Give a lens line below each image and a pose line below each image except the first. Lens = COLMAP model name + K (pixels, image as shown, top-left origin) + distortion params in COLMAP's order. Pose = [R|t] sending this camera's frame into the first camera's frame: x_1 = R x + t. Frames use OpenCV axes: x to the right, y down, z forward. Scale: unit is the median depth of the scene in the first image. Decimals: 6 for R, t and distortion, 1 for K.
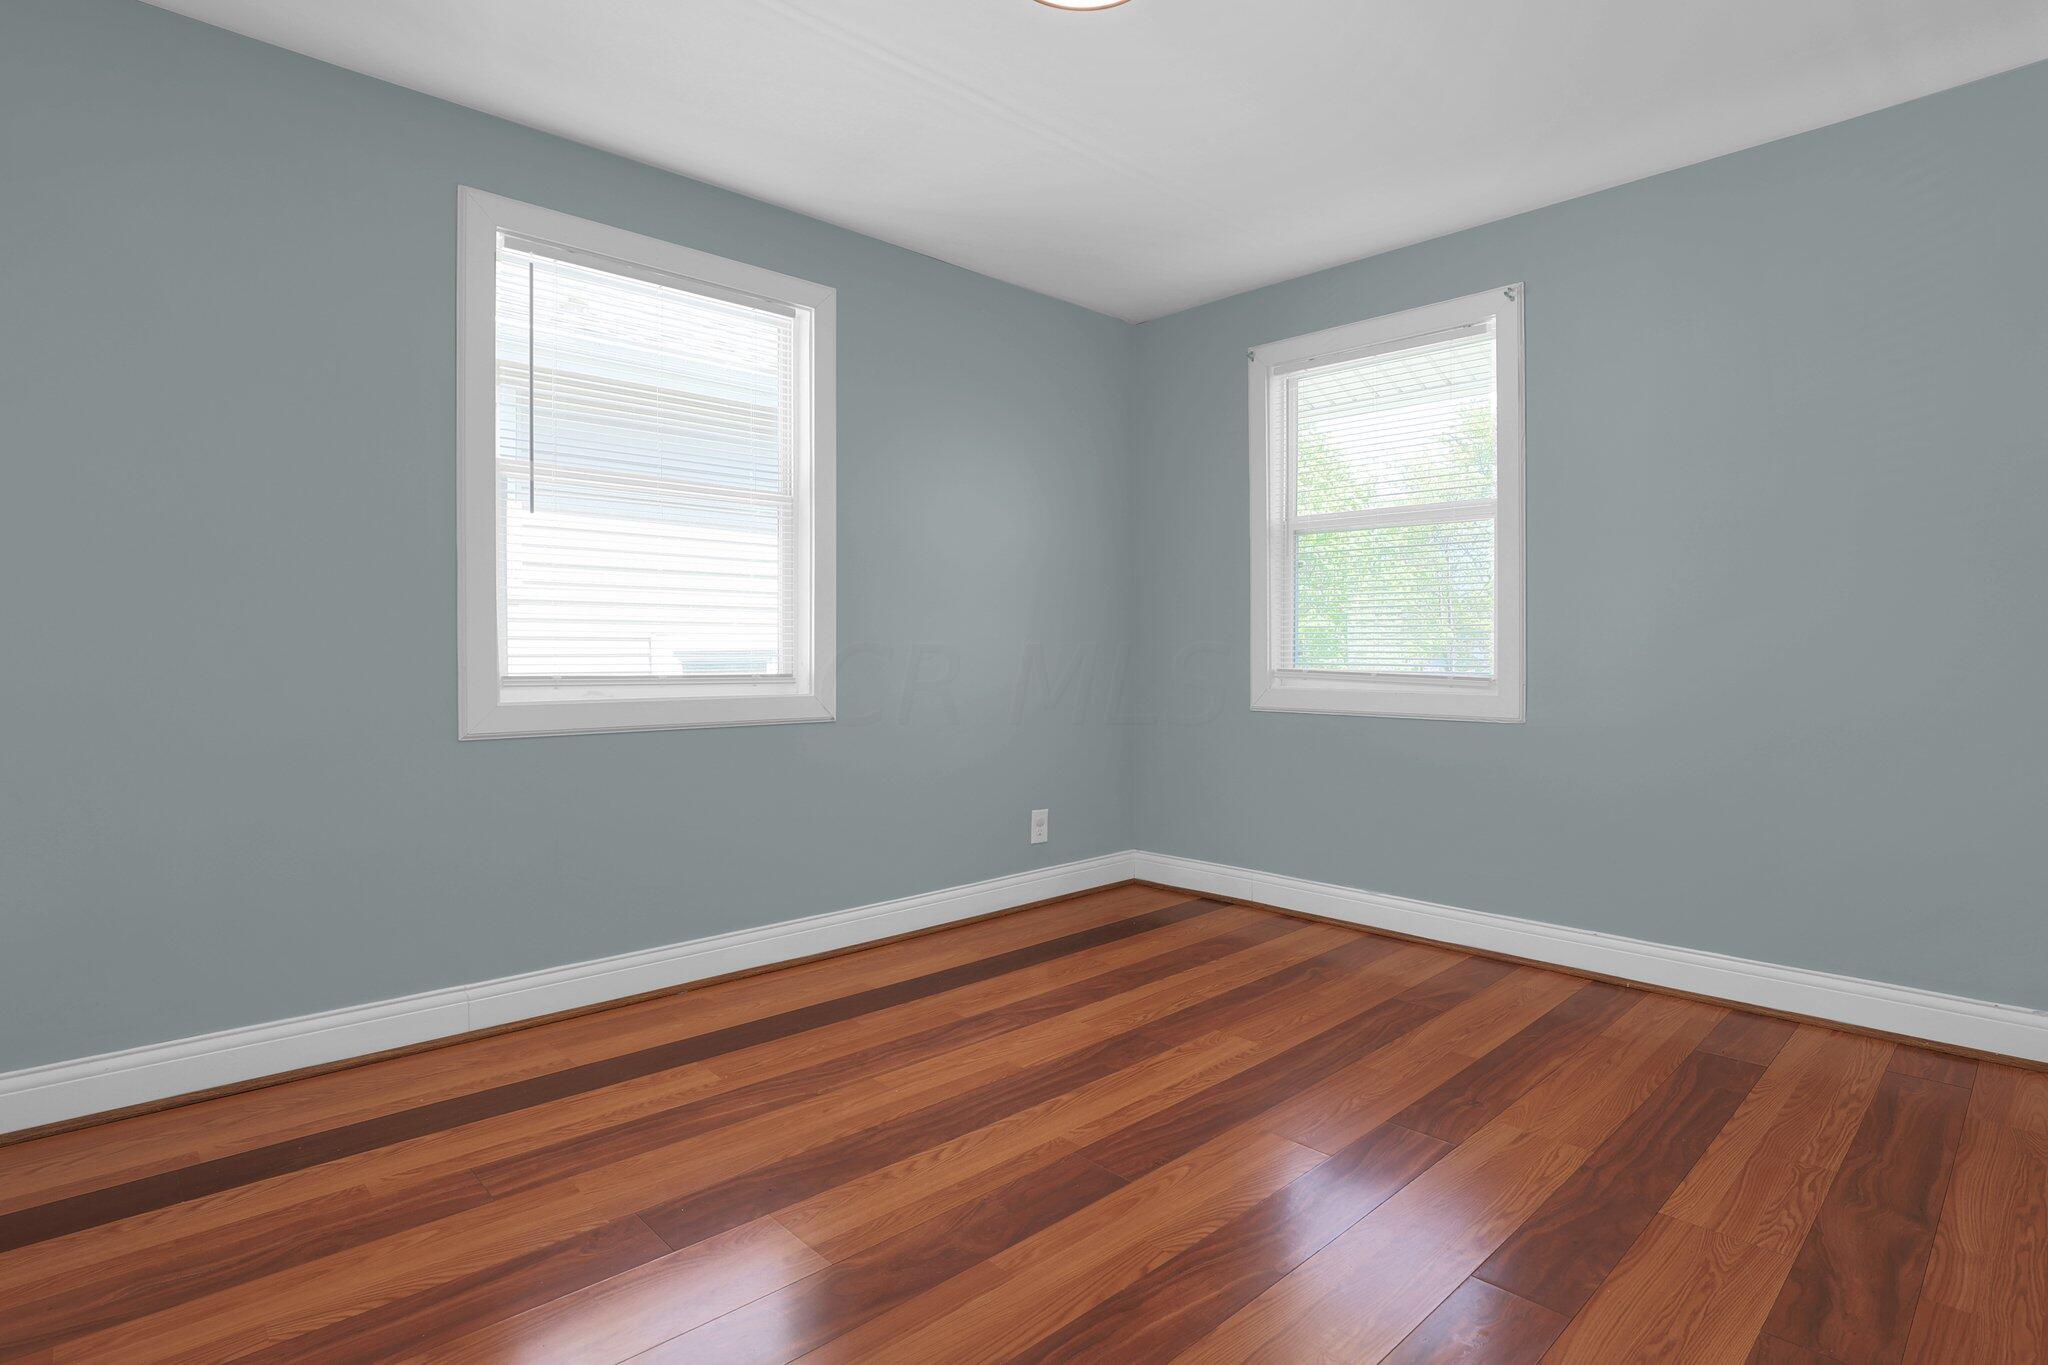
lens RADIAL K [[993.9, 0, 1012.2], [0, 993.9, 662.9], [0, 0, 1]] dist [-0.018461, -0.000043]
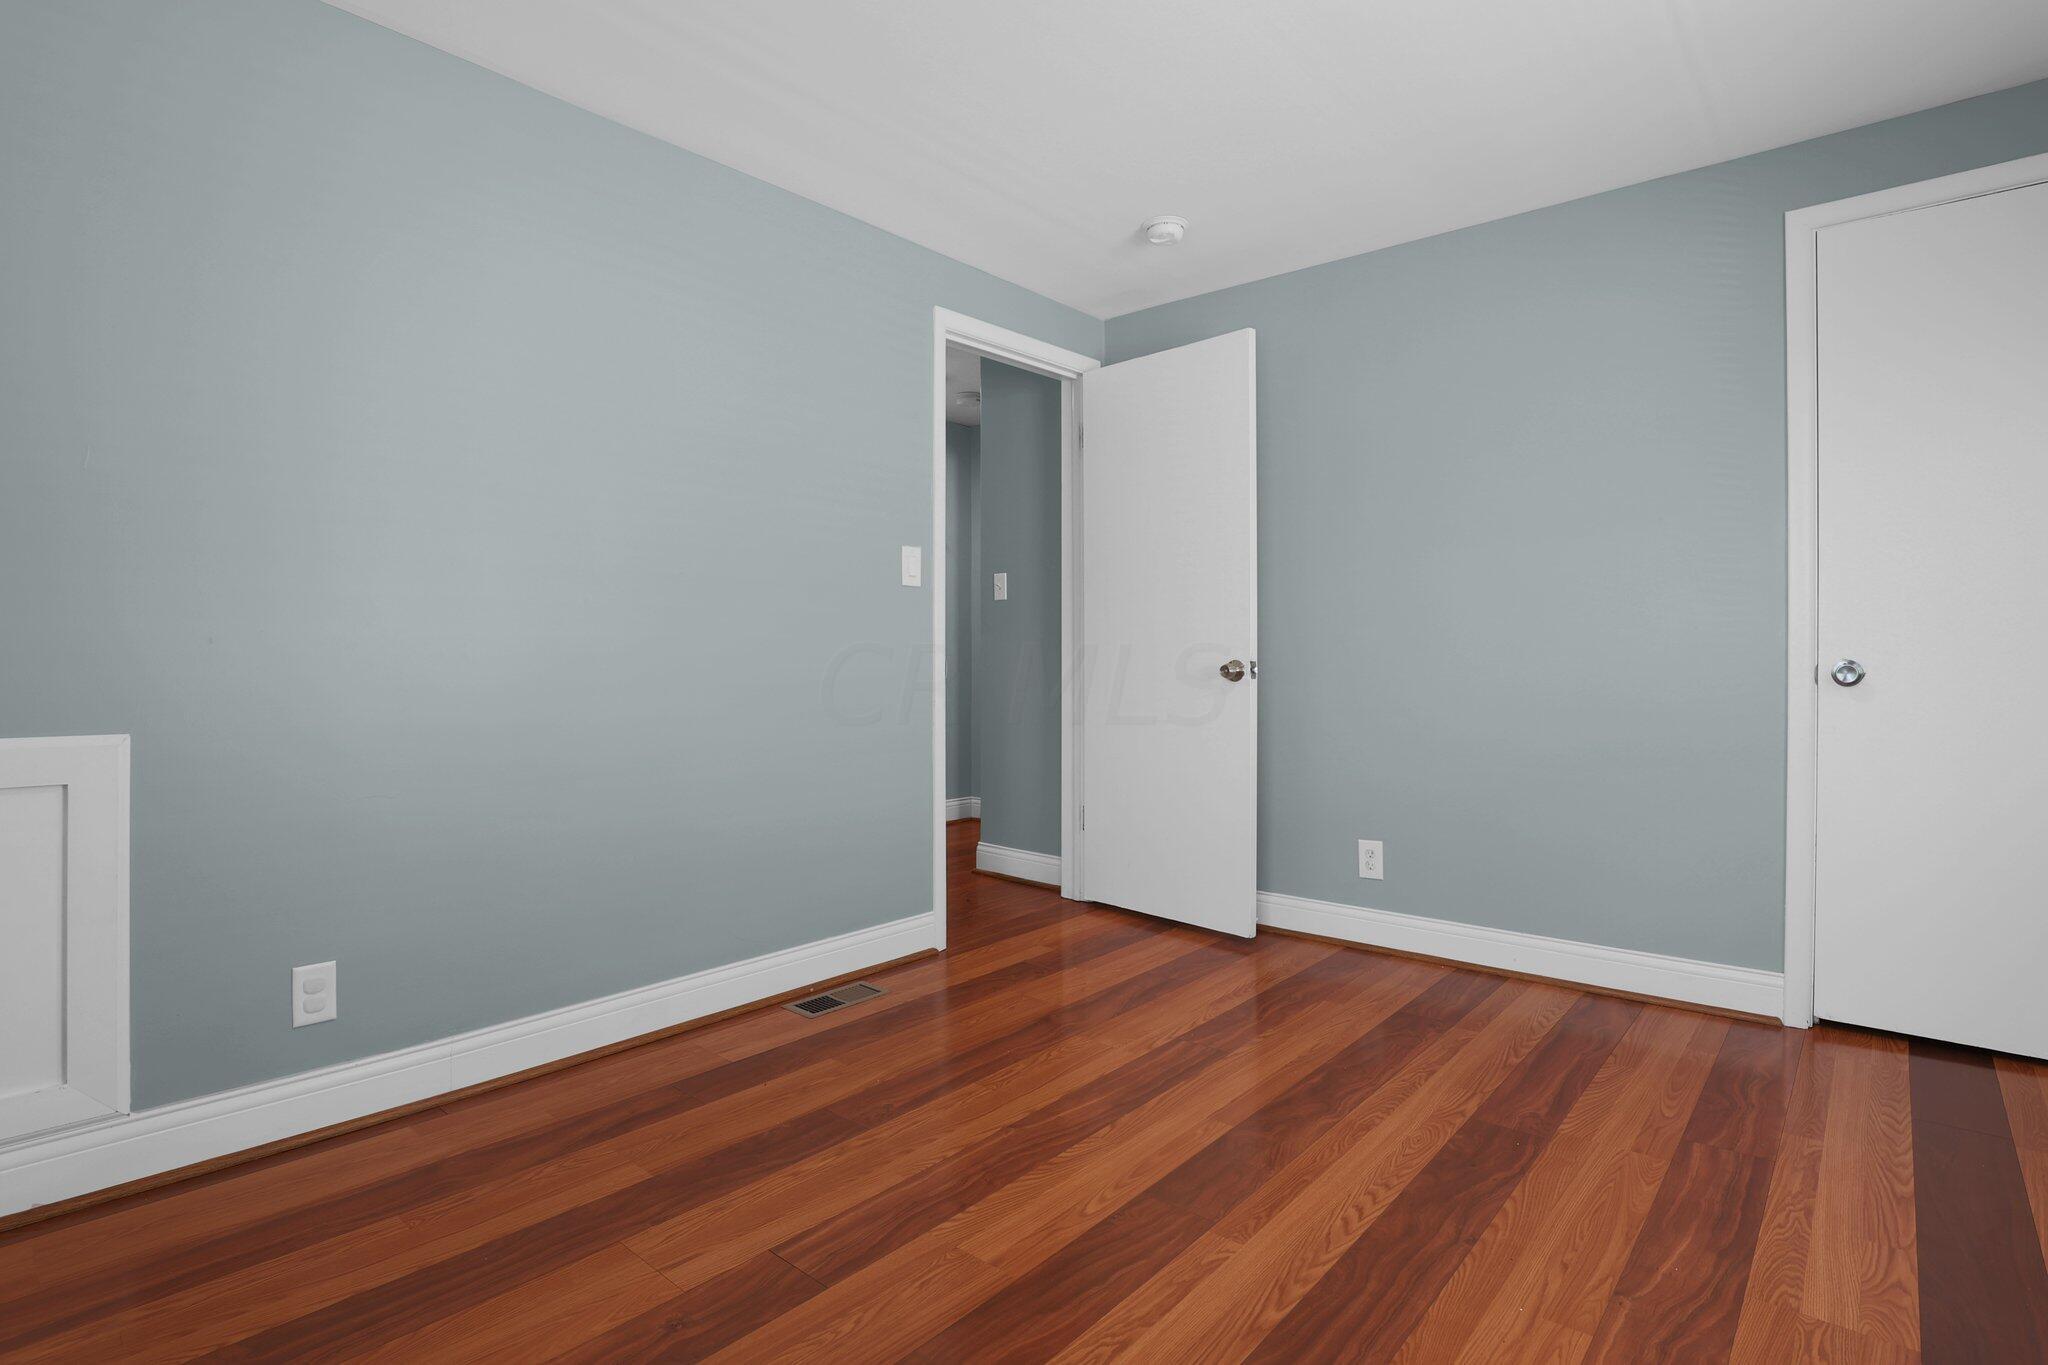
lens RADIAL K [[993.9, 0, 1012.2], [0, 993.9, 662.9], [0, 0, 1]] dist [-0.018461, -0.000043]
pose [[-0.990586, 0.002166, -0.136874, 0.371623], [0.000445, 0.999921, 0.012596, -0.015872], [0.136890, 0.012417, -0.990508, 1.895383]]
